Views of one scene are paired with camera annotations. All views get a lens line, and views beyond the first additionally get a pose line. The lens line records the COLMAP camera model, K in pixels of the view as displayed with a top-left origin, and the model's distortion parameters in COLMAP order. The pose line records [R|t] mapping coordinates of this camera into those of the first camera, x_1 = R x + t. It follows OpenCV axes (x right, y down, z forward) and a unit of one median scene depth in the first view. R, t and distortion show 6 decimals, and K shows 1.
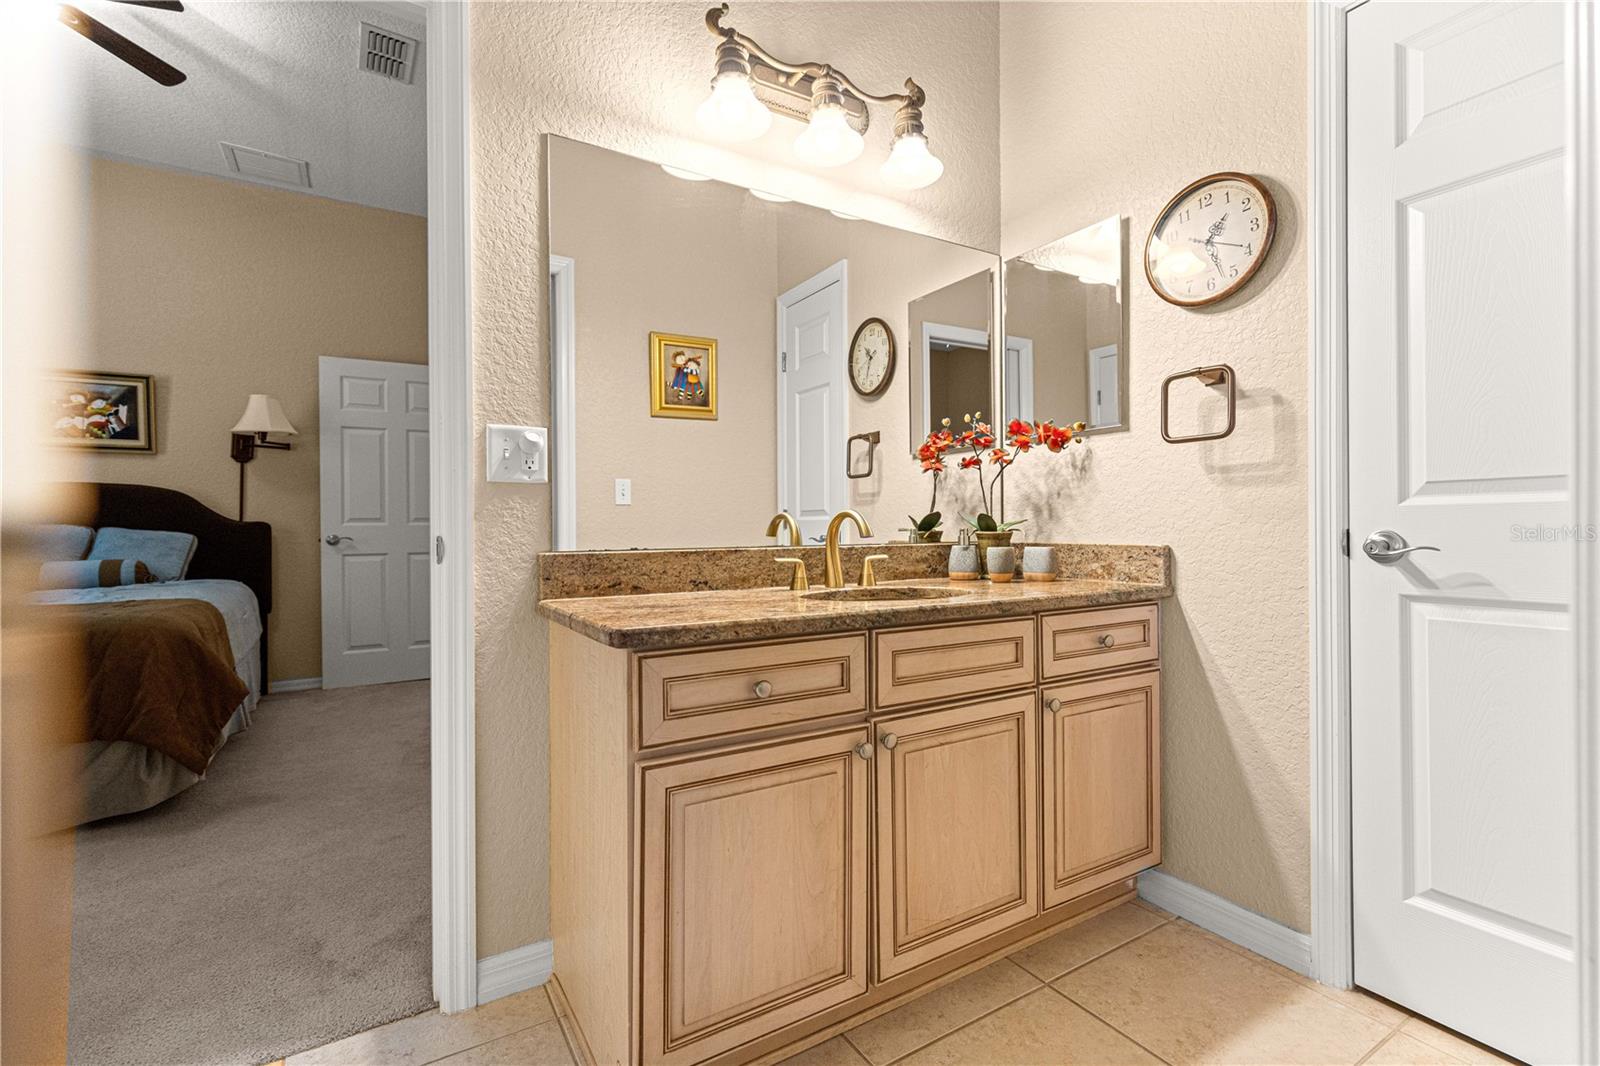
lens RADIAL K [[716.3, 0, 800.0], [0, 716.3, 533.0], [0, 0, 1]] dist [0.001699, 0.000312]
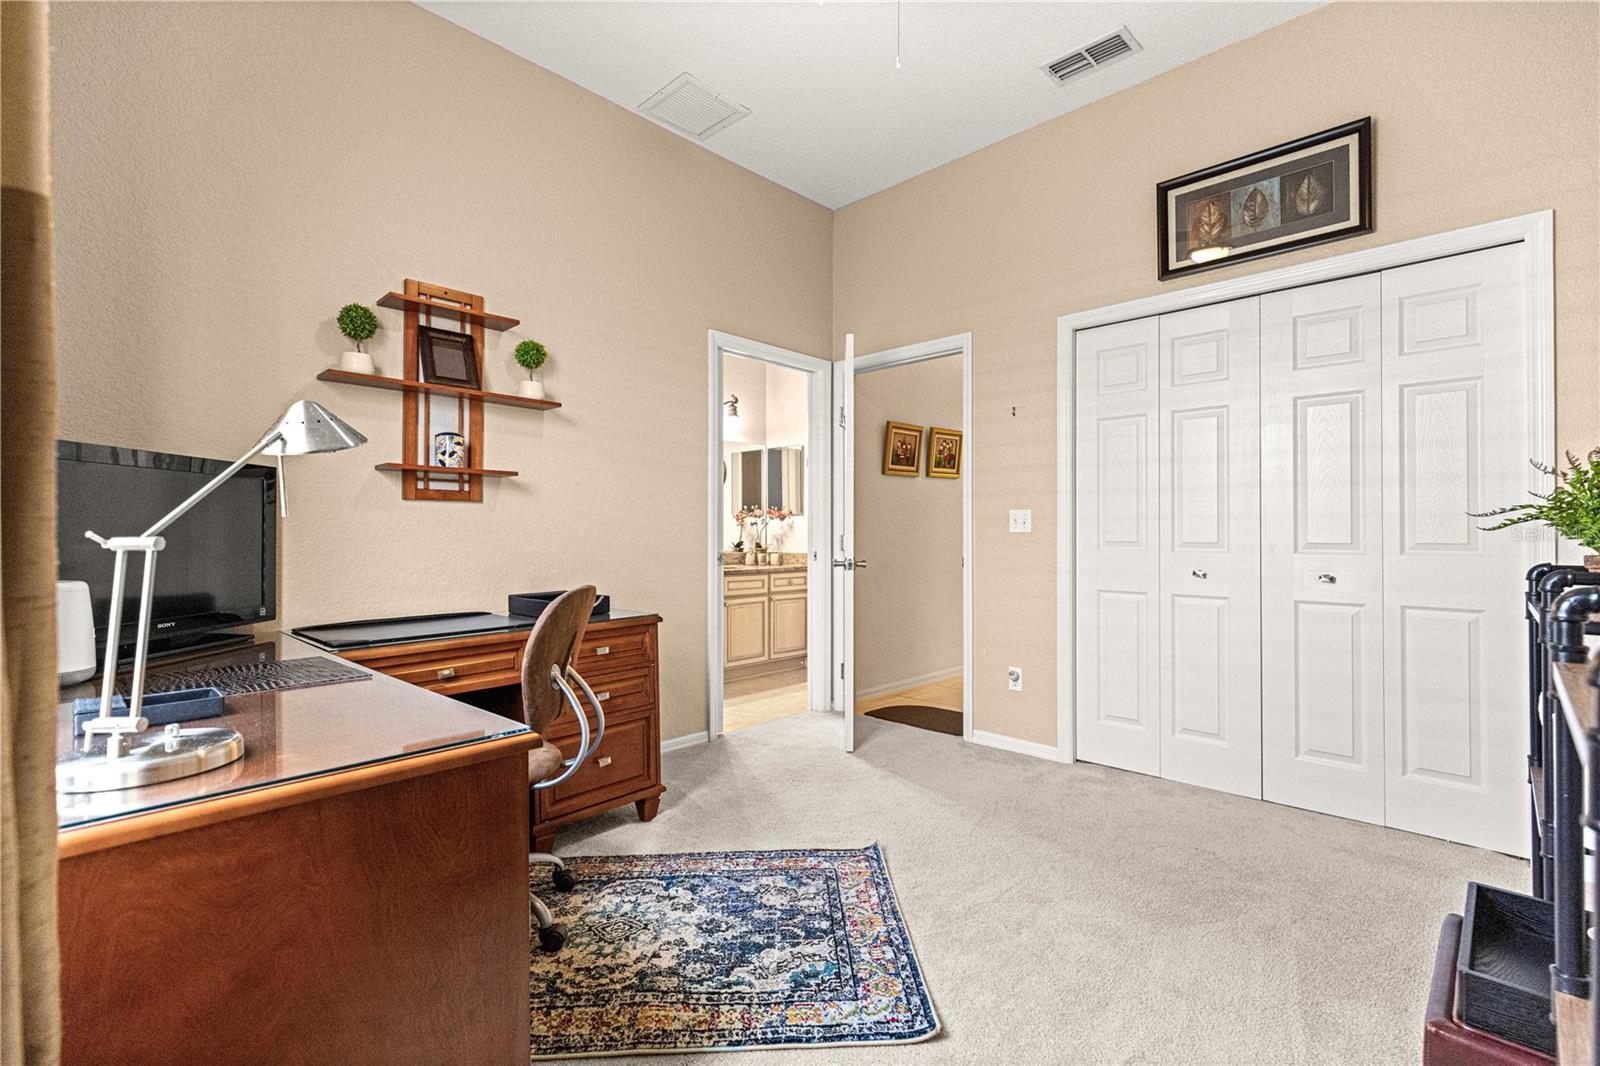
lens RADIAL K [[721.8, 0, 810.5], [0, 721.8, 539.4], [0, 0, 1]] dist [0.003373, 0.000389]
pose [[0.965675, 0.006813, 0.259664, -0.297887], [-0.005965, 0.999974, -0.004056, -0.028037], [-0.259685, 0.002368, 0.965691, -1.898165]]
